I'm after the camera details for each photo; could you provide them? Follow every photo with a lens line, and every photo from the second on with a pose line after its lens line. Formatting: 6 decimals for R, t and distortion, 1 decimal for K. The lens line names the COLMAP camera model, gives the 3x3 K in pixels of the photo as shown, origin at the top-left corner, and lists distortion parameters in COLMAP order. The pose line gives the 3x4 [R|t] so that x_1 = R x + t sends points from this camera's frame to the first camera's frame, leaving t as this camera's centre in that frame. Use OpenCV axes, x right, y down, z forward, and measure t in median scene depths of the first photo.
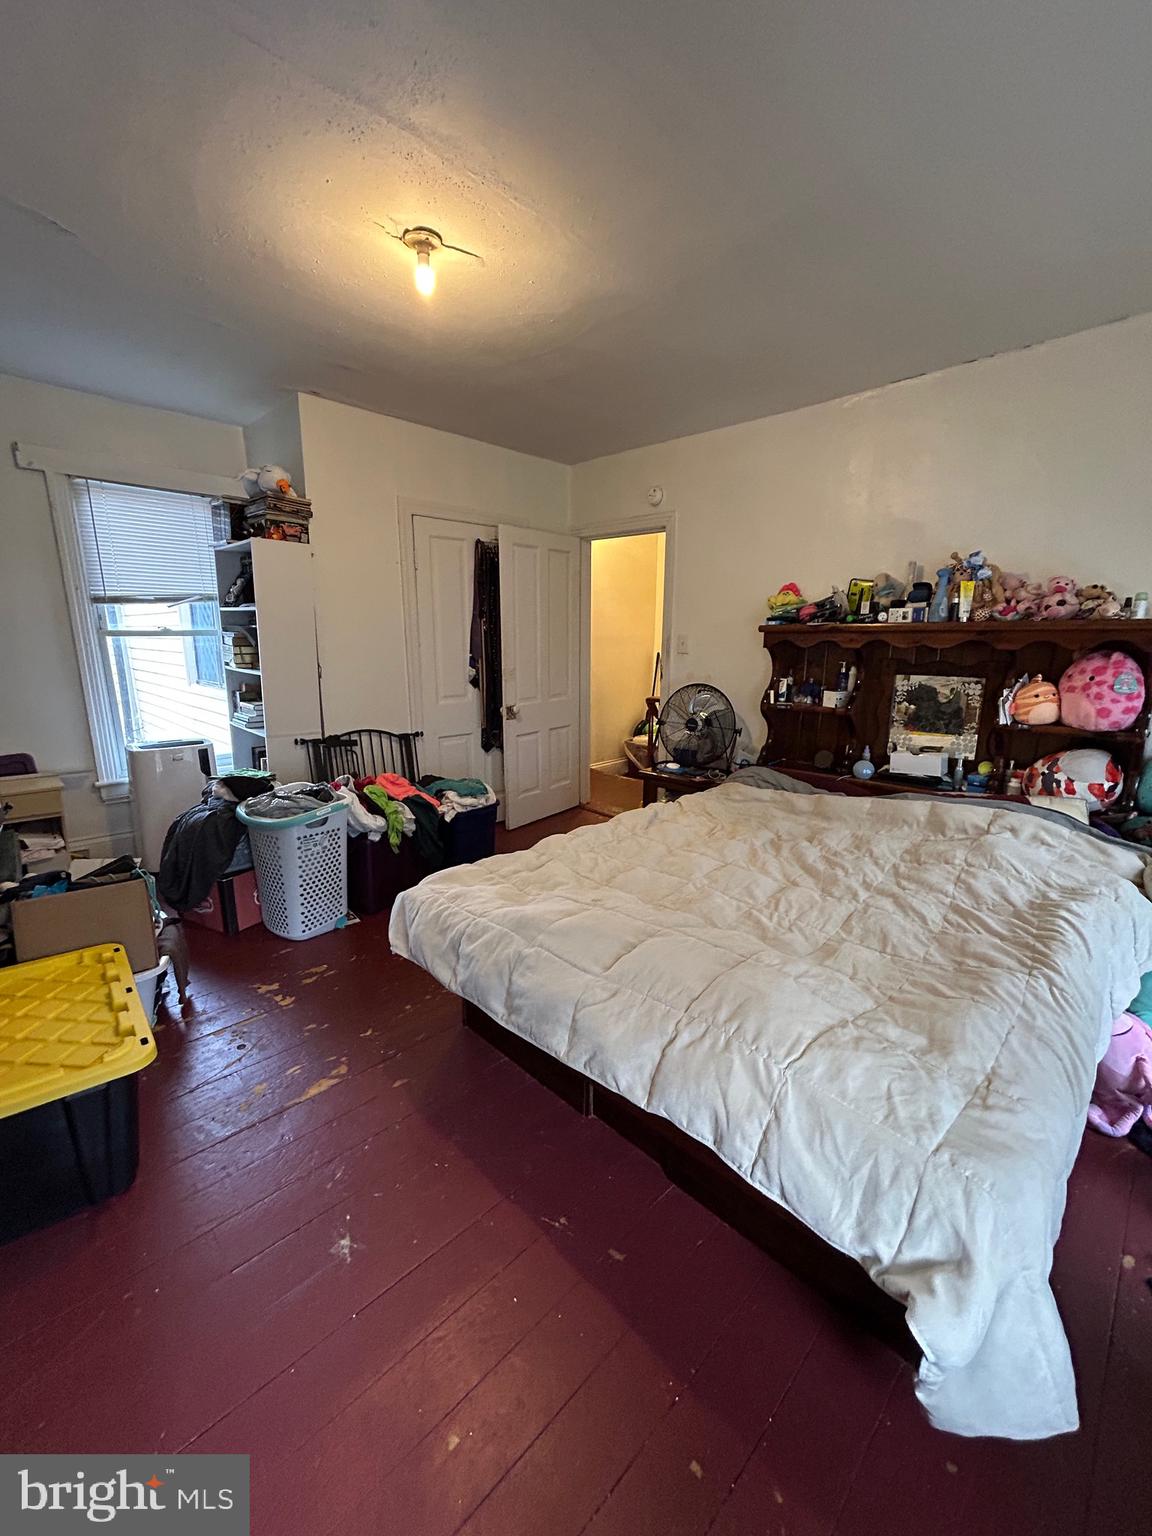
lens RADIAL K [[616.6, 0, 577.3], [0, 616.6, 771.8], [0, 0, 1]] dist [0.000227, 0.000352]
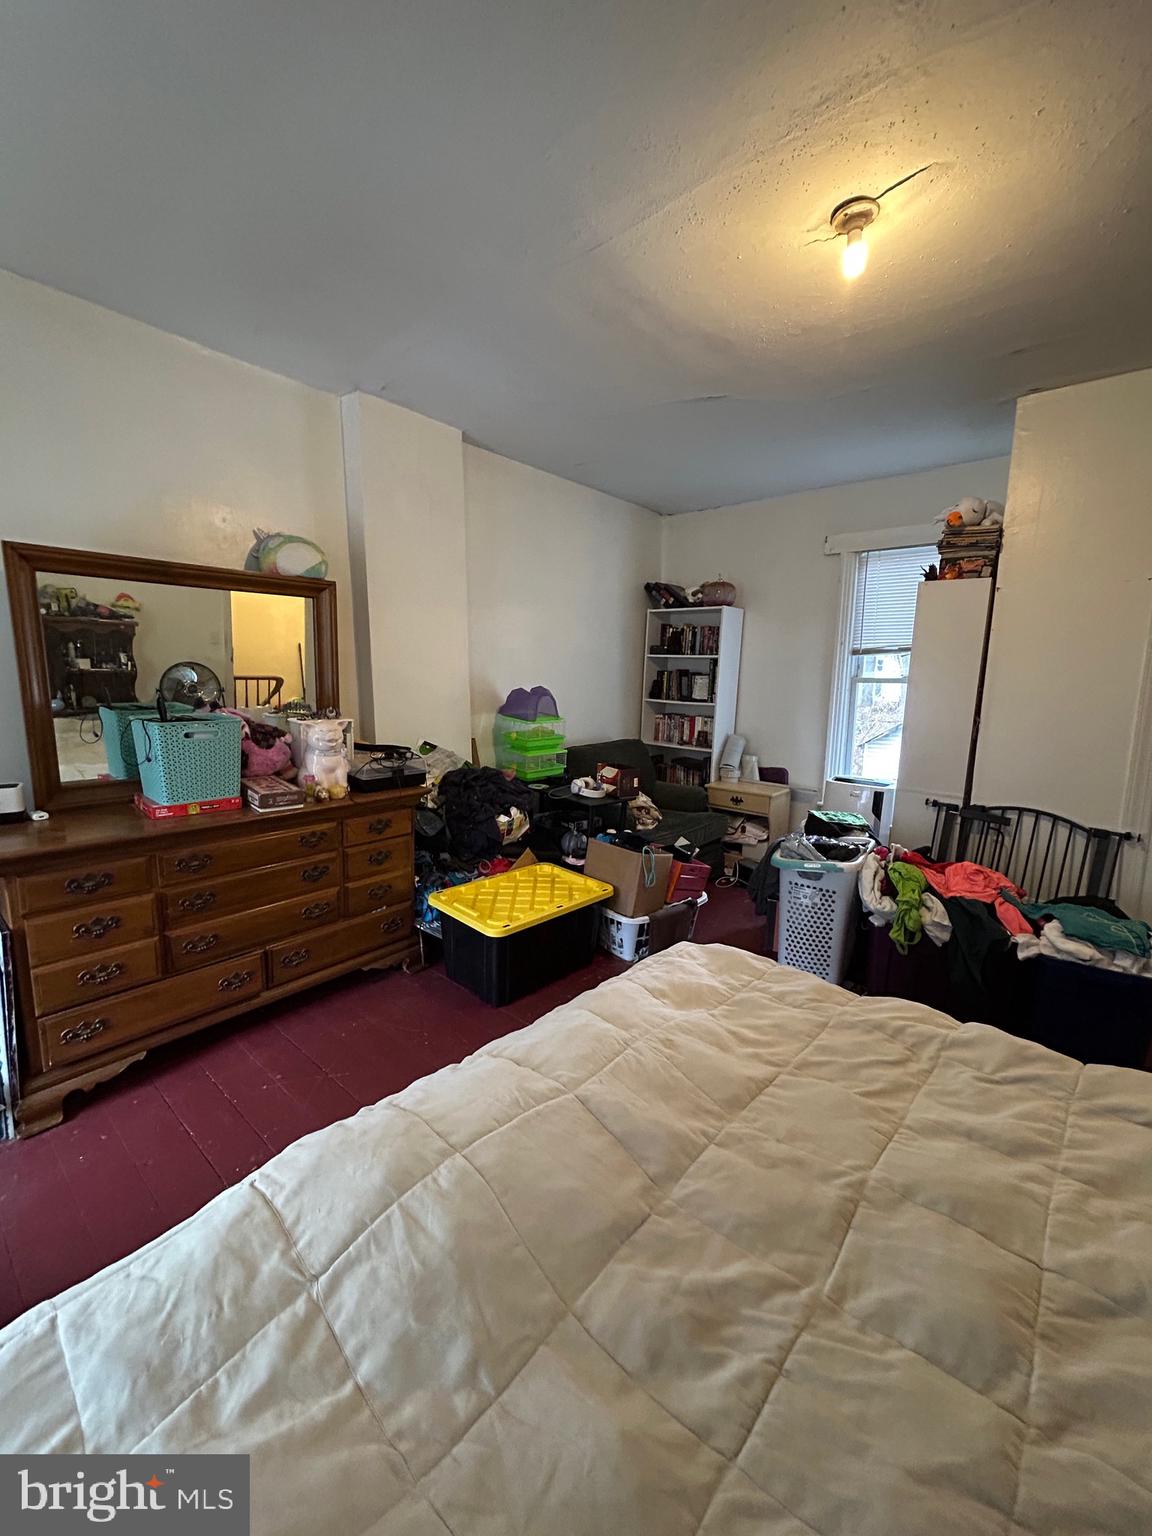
lens RADIAL K [[616.6, 0, 577.3], [0, 616.6, 771.8], [0, 0, 1]] dist [0.000227, 0.000352]
pose [[0.090459, 0.153997, -0.983922, 0.395052], [-0.231069, 0.964257, 0.129676, -0.096058], [0.968723, 0.215624, 0.122809, 0.423310]]
